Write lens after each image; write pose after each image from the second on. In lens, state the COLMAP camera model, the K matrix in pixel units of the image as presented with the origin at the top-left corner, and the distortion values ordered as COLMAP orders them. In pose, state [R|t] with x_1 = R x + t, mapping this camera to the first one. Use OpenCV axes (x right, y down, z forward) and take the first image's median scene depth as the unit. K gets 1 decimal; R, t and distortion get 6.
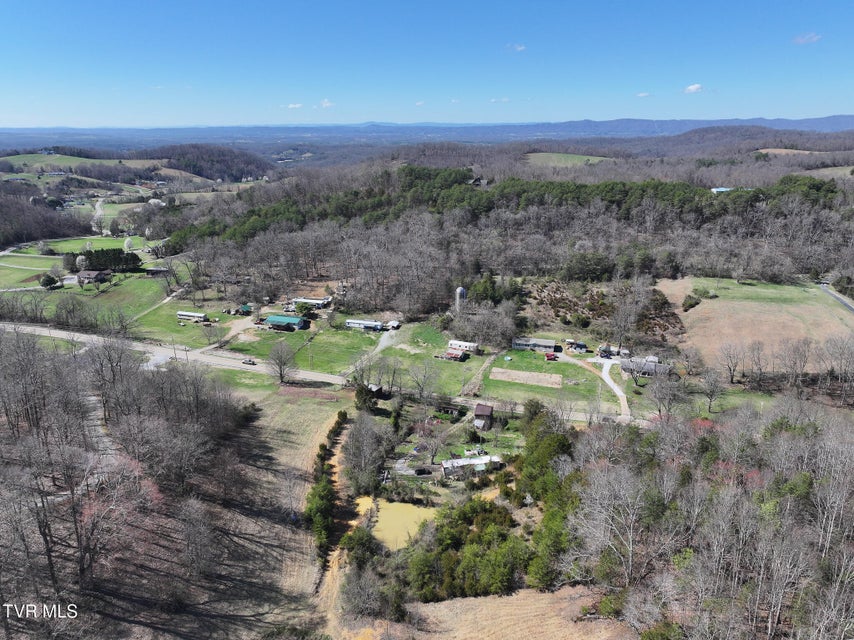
lens RADIAL K [[602.4, 0, 425.4], [0, 602.4, 313.6], [0, 0, 1]] dist [0.005686, 0.015762]
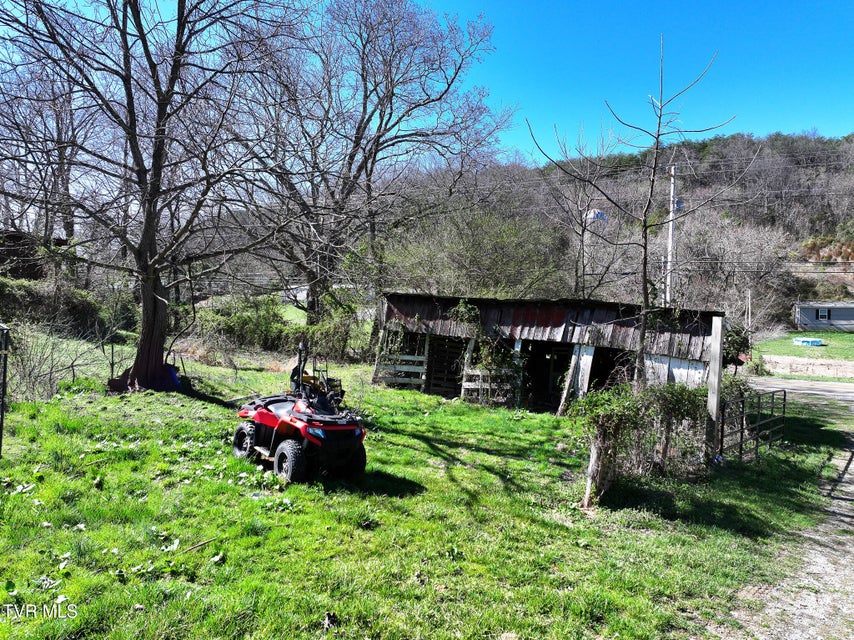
lens RADIAL K [[602.4, 0, 430.3], [0, 602.4, 316.7], [0, 0, 1]] dist [0.005686, 0.015762]
pose [[0.984943, 0.011881, -0.172471, 0.025532], [-0.057576, 0.963226, -0.262451, 0.126419], [0.163010, 0.268429, 0.949407, 0.673256]]
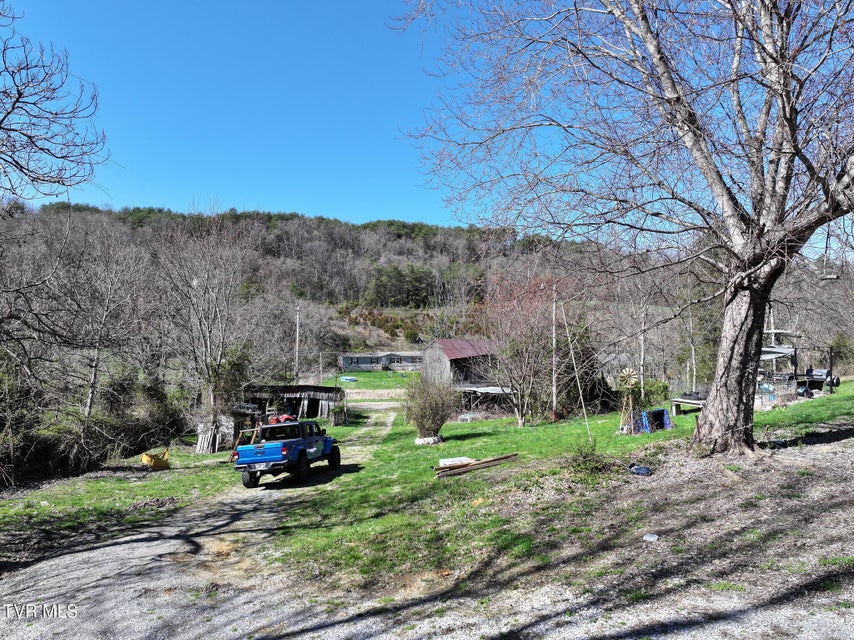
lens RADIAL K [[602.4, 0, 430.5], [0, 602.4, 315.2], [0, 0, 1]] dist [0.005686, 0.015762]
pose [[0.860055, 0.019095, 0.509844, -0.025665], [0.146570, 0.947928, -0.282752, 0.145677], [-0.488695, 0.317910, 0.812472, 0.562661]]
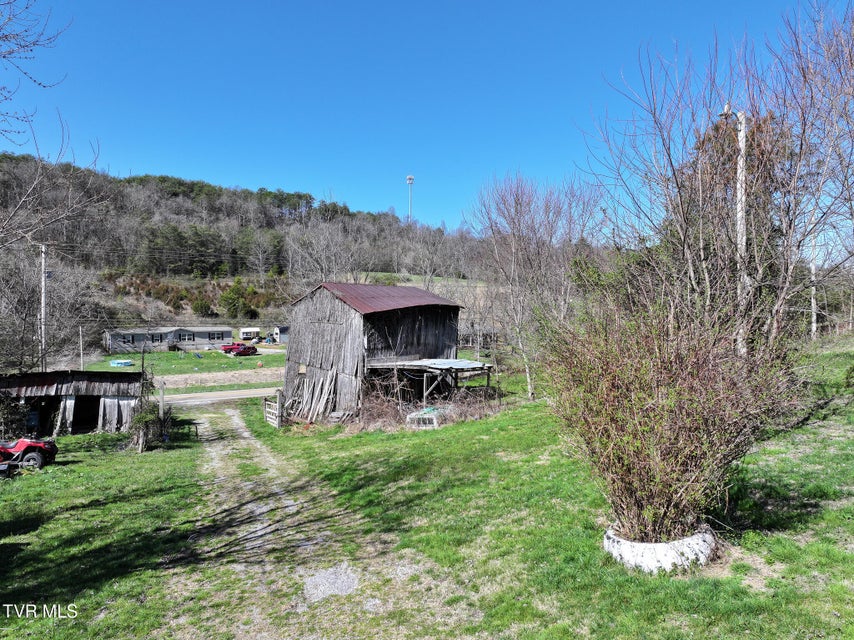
lens RADIAL K [[602.4, 0, 429.6], [0, 602.4, 318.2], [0, 0, 1]] dist [0.005686, 0.015762]
pose [[0.625335, -0.010097, 0.780291, -0.005510], [0.235117, 0.955889, -0.176057, 0.132226], [-0.744094, 0.293554, 0.600125, 0.627641]]
